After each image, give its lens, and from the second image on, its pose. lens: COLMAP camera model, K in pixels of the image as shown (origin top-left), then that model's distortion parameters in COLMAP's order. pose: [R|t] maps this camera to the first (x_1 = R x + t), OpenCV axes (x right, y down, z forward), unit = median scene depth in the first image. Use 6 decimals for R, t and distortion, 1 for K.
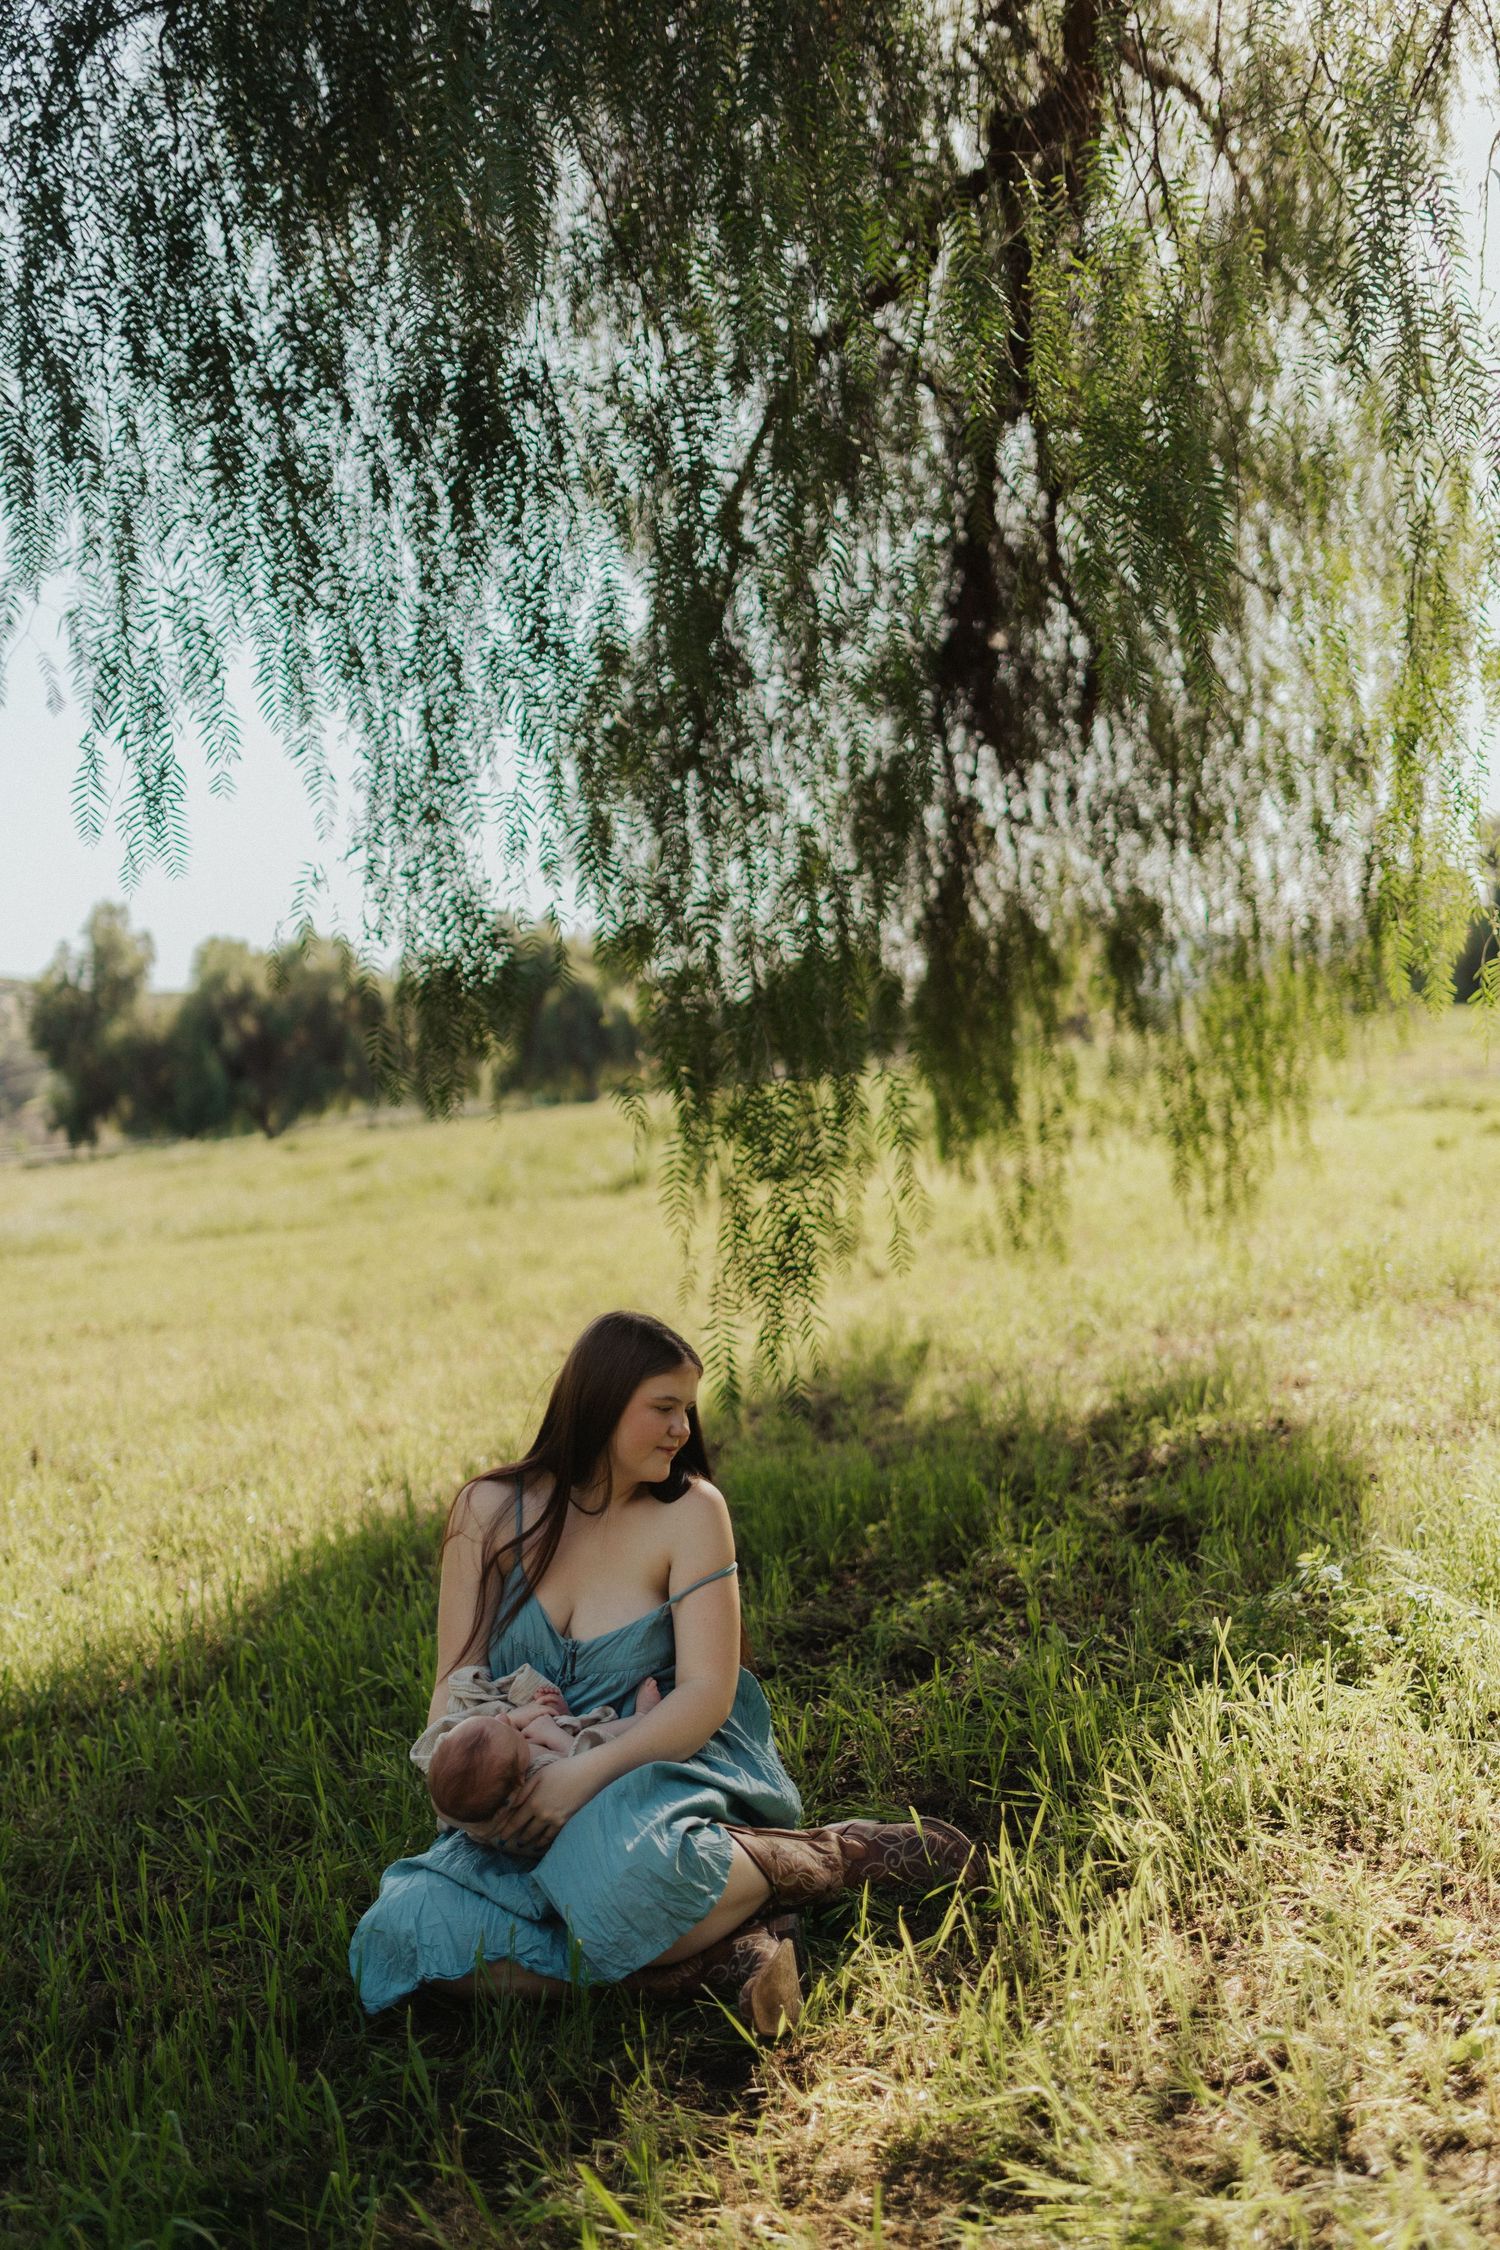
lens RADIAL K [[2137.3, 0, 750.0], [0, 2137.3, 1125.0], [0, 0, 1]] dist [0.010994, 0.016022]
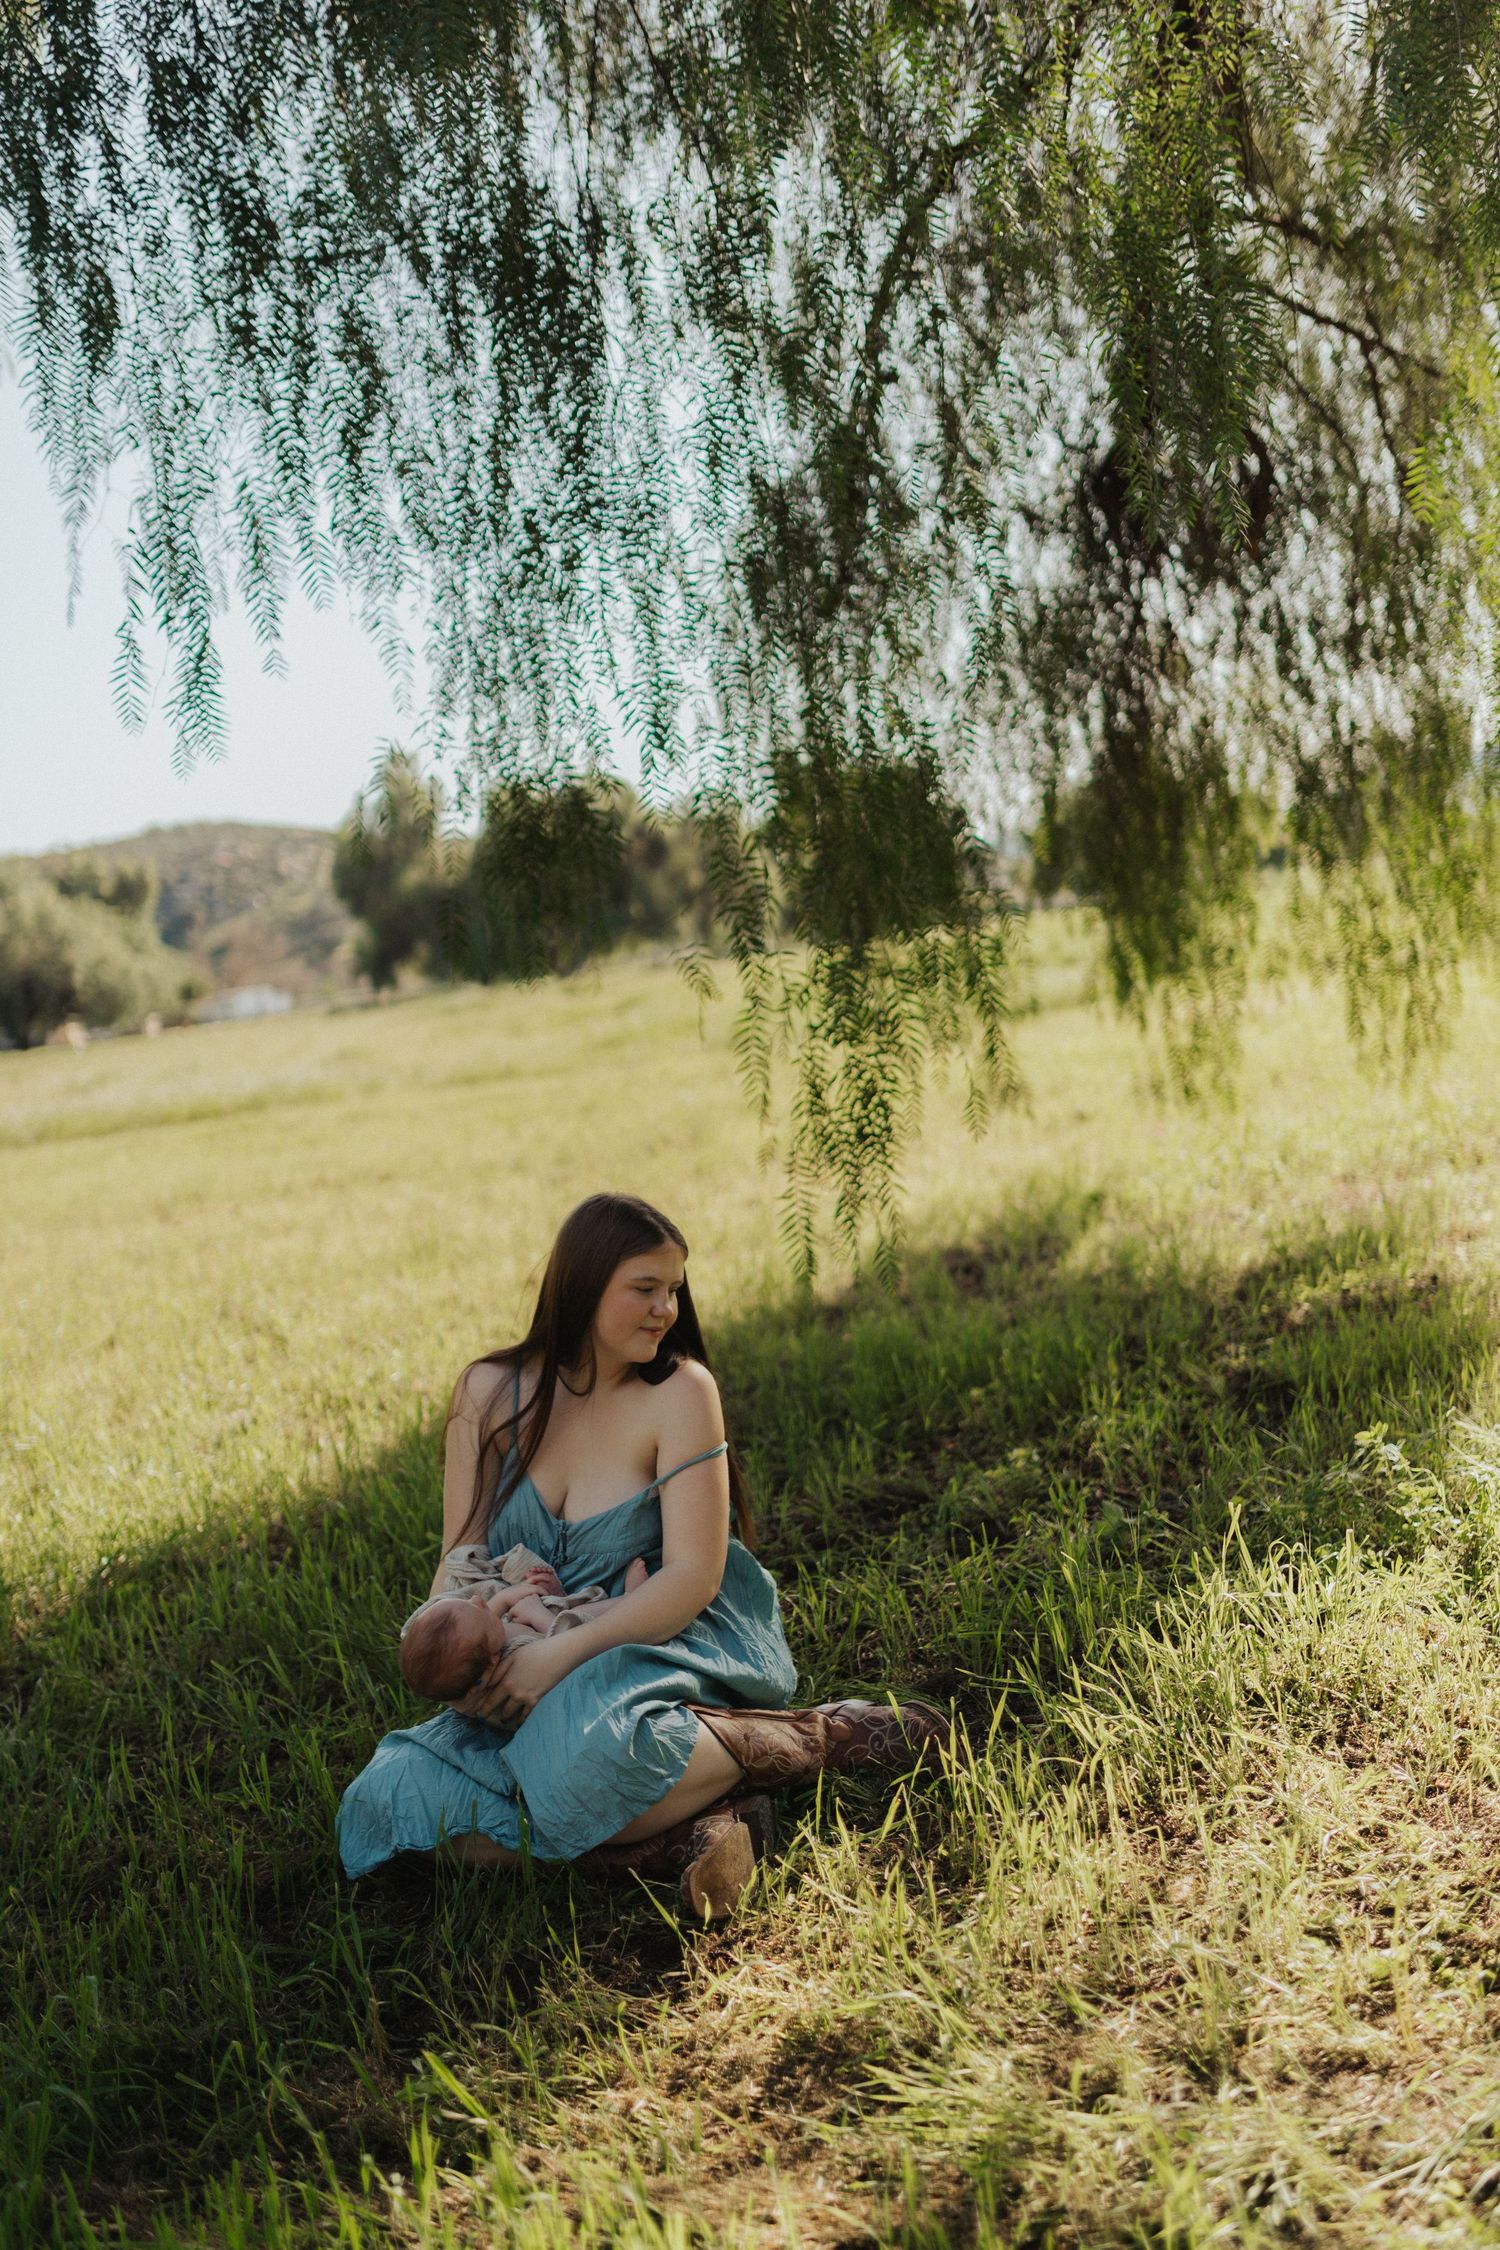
lens RADIAL K [[2137.3, 0, 750.0], [0, 2137.3, 1125.0], [0, 0, 1]] dist [0.010994, 0.016022]
pose [[0.990037, -0.013754, -0.140132, 0.144037], [0.024772, 0.996709, 0.077182, -0.020650], [0.138609, -0.079884, 0.987120, 0.030315]]
